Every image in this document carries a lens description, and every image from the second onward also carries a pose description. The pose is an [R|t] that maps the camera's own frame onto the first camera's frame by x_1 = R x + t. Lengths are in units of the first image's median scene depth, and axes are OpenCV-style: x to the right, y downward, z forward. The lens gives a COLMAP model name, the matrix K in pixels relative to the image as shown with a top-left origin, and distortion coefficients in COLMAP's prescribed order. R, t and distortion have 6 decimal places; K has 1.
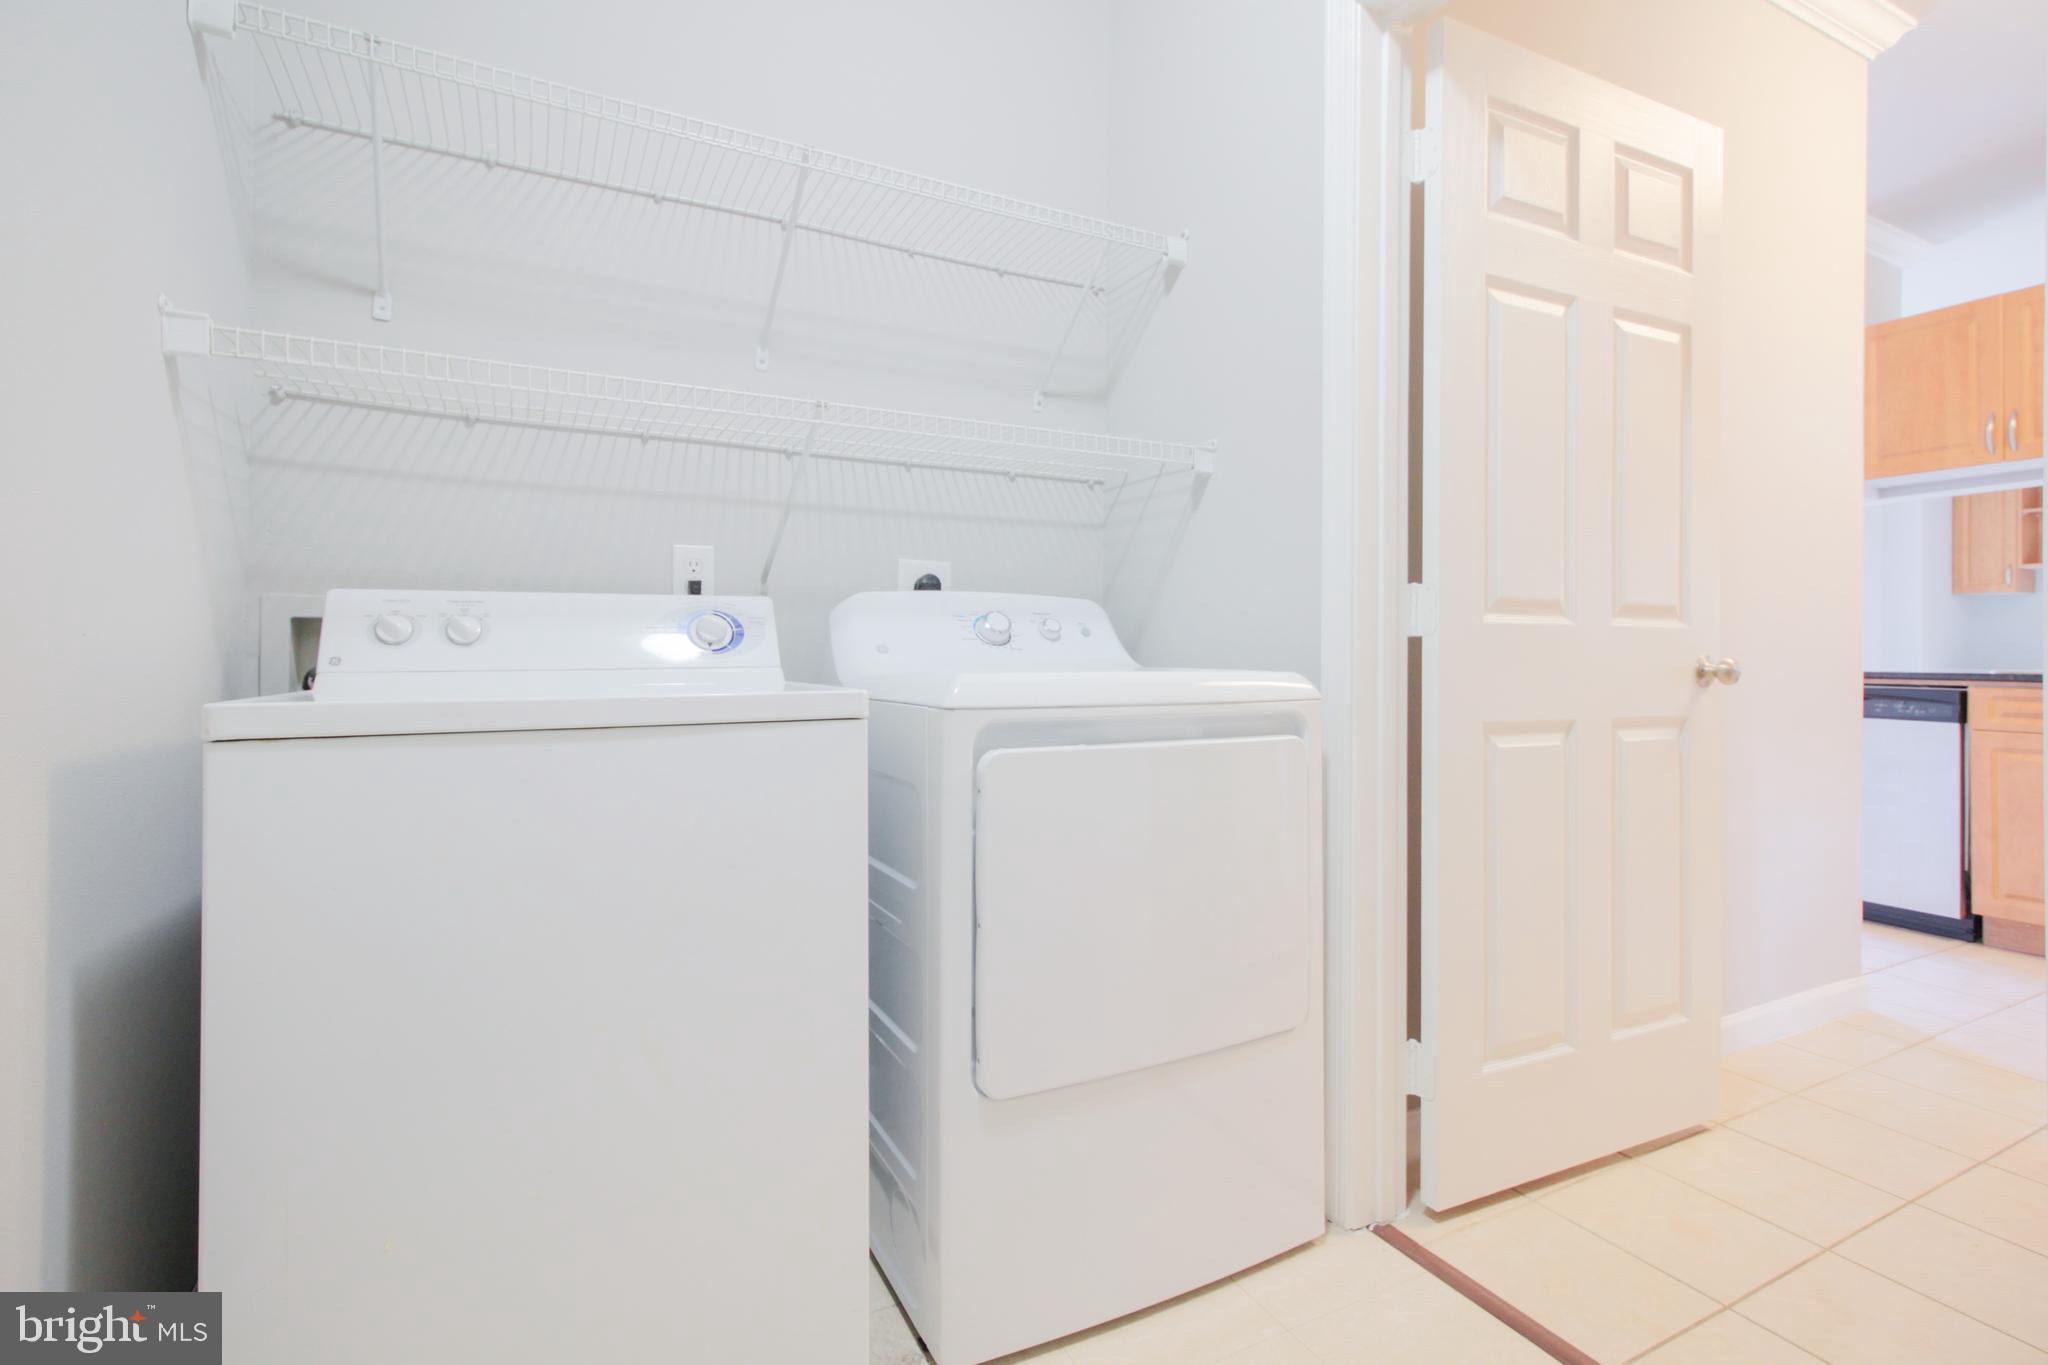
lens RADIAL K [[941.0, 0, 1023.3], [0, 941.0, 667.3], [0, 0, 1]] dist [0.001124, -0.000788]
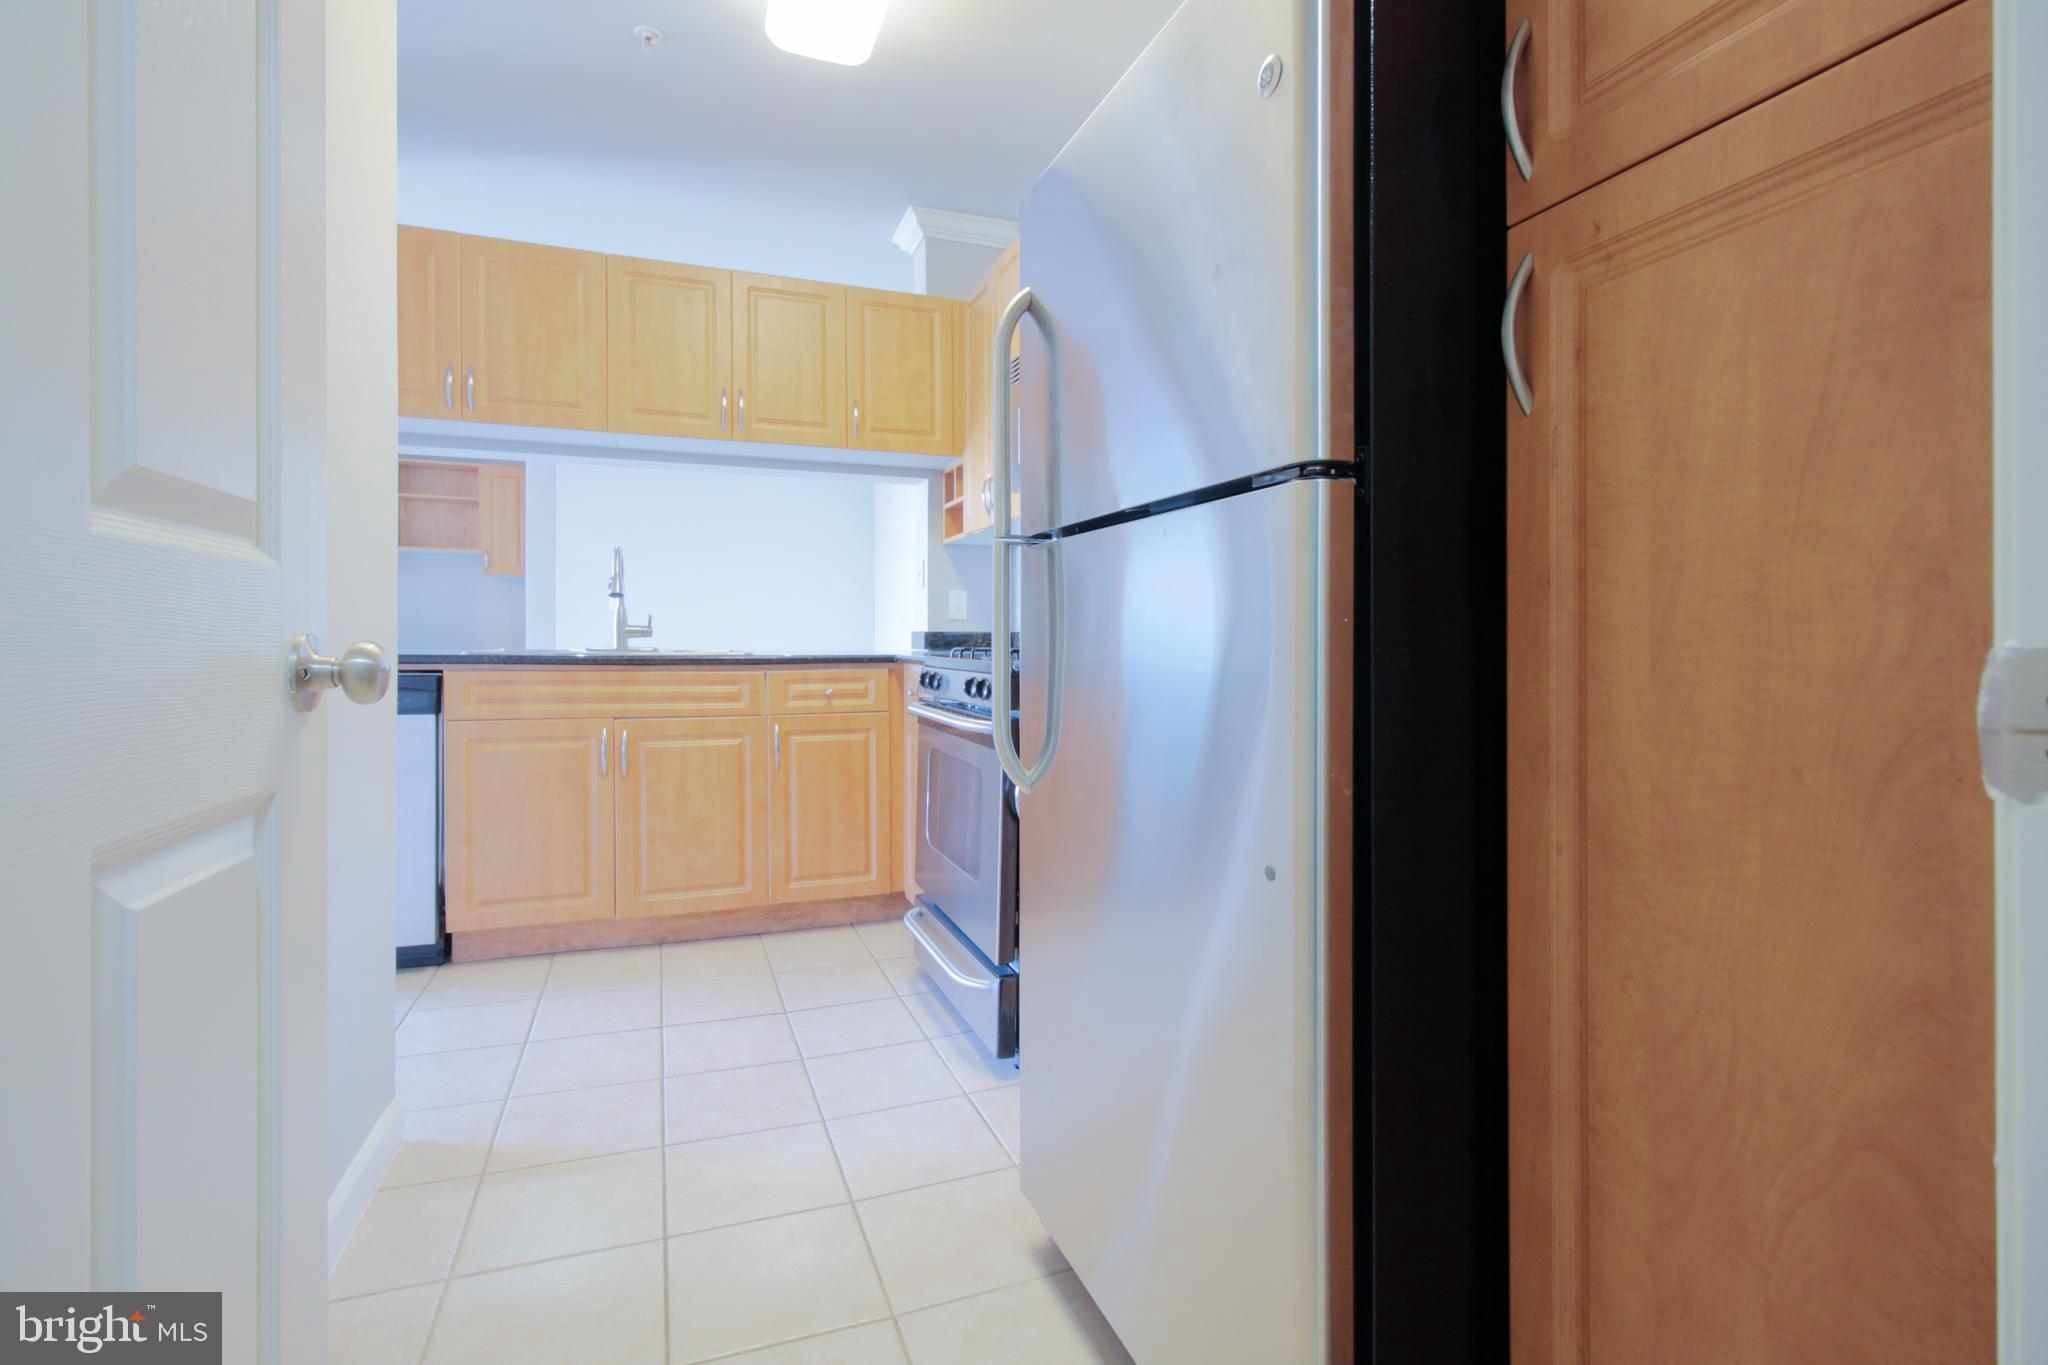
lens RADIAL K [[941.0, 0, 1028.0], [0, 941.0, 638.5], [0, 0, 1]] dist [0.001124, -0.000788]
pose [[0.099386, 0.001918, 0.995047, 0.208811], [0.002469, 0.999995, -0.002174, -0.005483], [-0.995046, 0.002673, 0.099381, 0.393971]]
